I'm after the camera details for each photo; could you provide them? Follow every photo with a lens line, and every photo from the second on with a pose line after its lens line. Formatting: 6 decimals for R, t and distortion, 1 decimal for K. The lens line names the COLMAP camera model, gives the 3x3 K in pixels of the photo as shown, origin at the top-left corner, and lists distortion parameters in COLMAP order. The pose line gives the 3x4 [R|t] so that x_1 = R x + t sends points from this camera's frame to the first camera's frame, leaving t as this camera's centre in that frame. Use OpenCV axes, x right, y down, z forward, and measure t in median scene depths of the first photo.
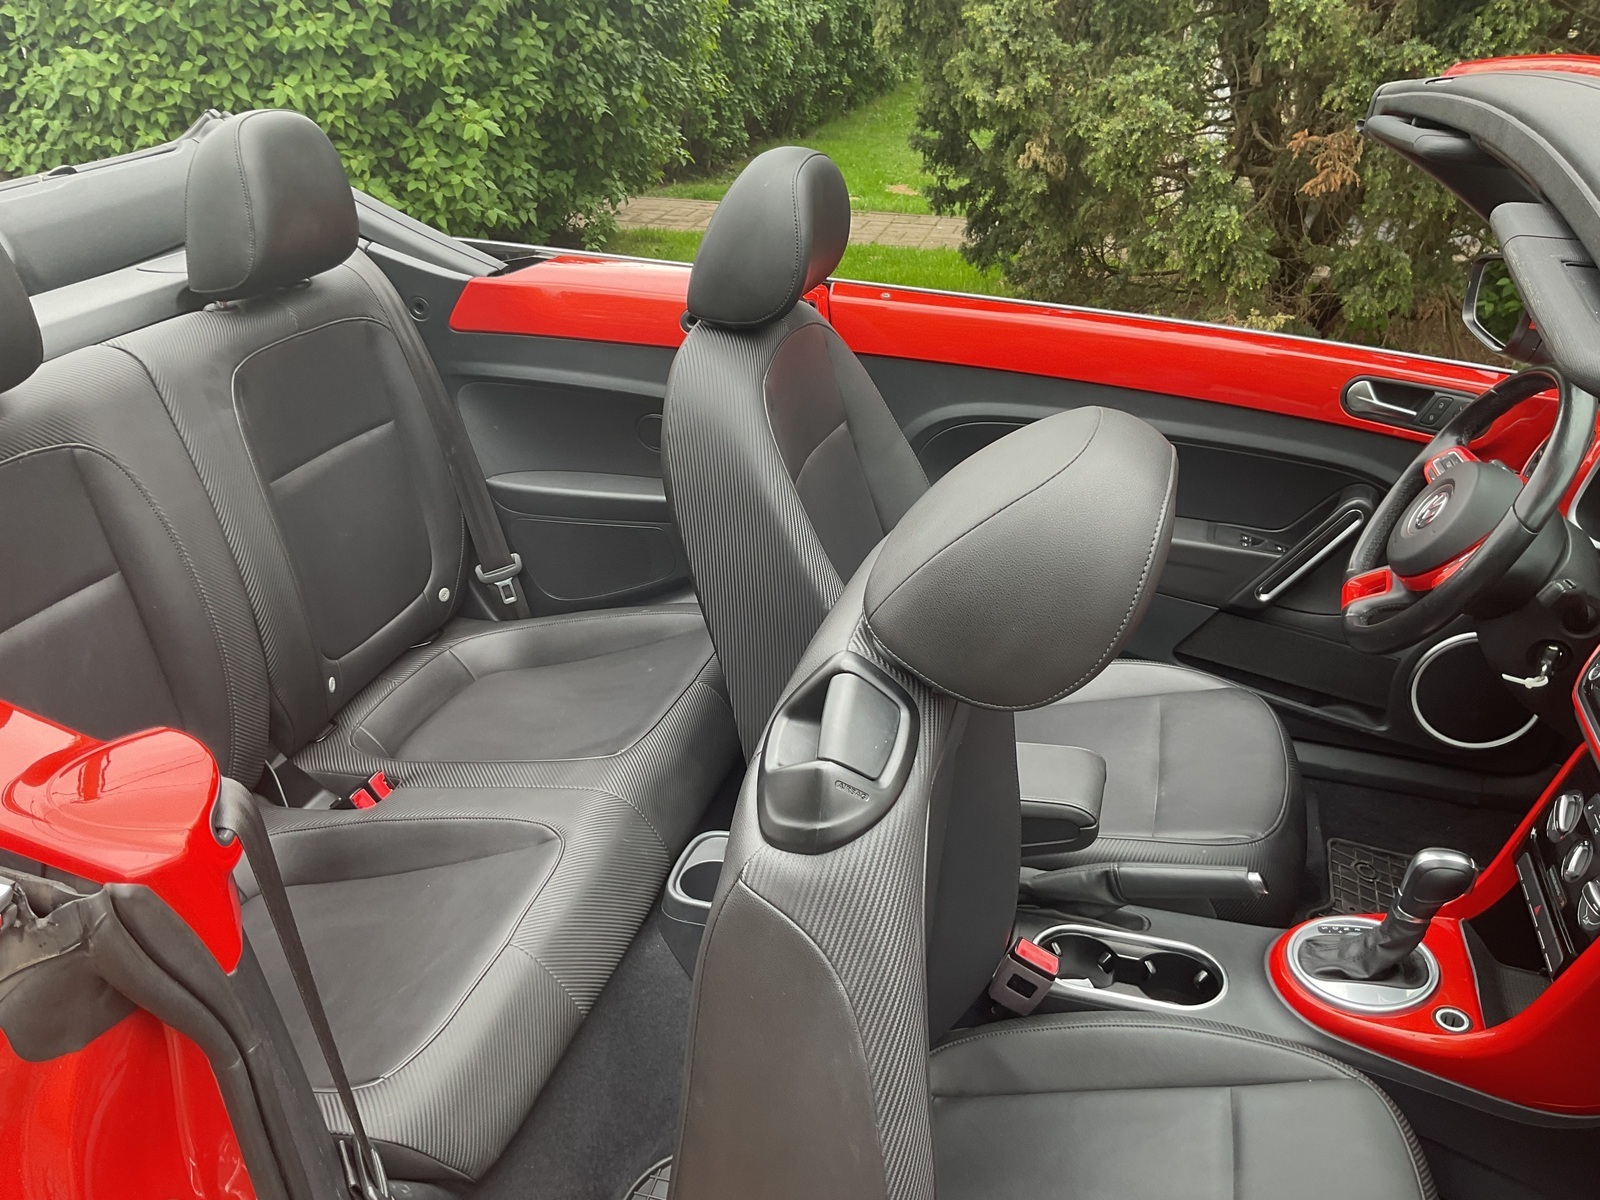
lens RADIAL K [[1333.0, 0, 805.7], [0, 1333.0, 603.2], [0, 0, 1]] dist [0.025173, -0.054158]
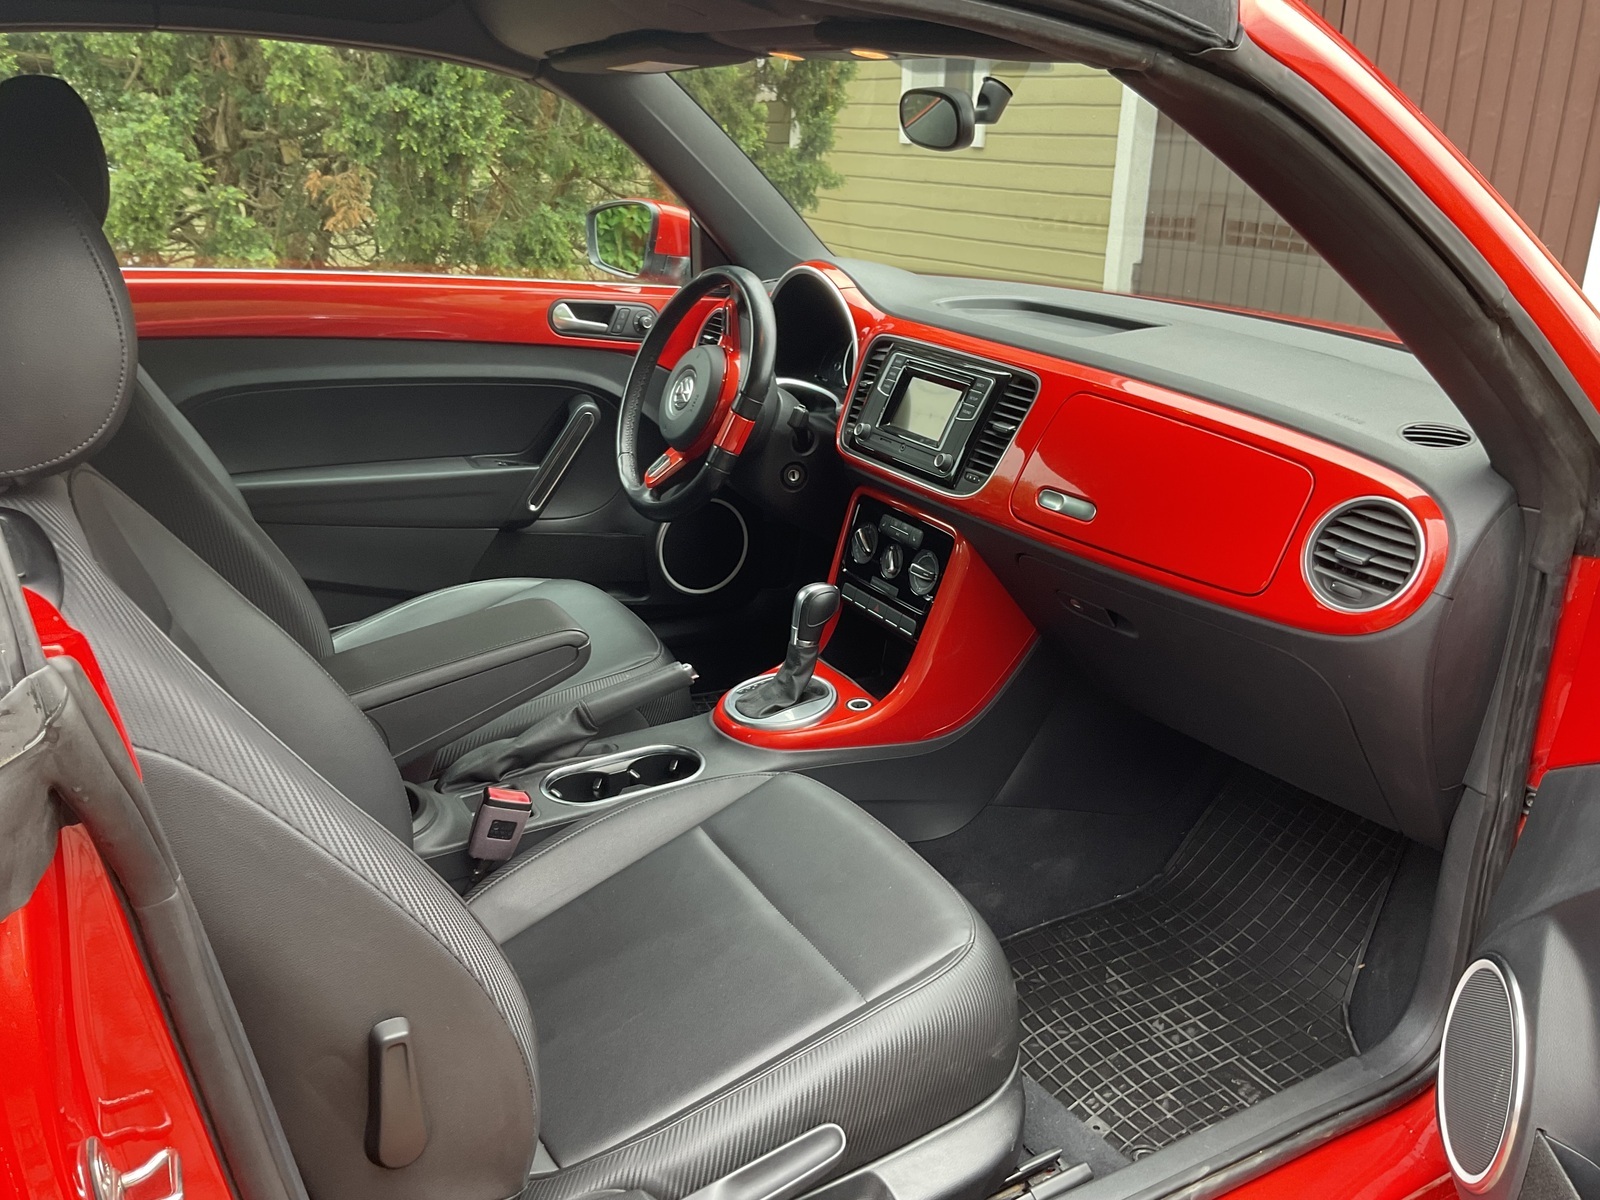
lens RADIAL K [[1333.0, 0, 801.5], [0, 1333.0, 601.8], [0, 0, 1]] dist [0.025173, -0.054158]
pose [[0.701864, -0.247204, 0.668039, -0.167572], [0.307142, 0.951213, 0.029298, 0.066977], [-0.642690, 0.184620, 0.743549, 0.020371]]
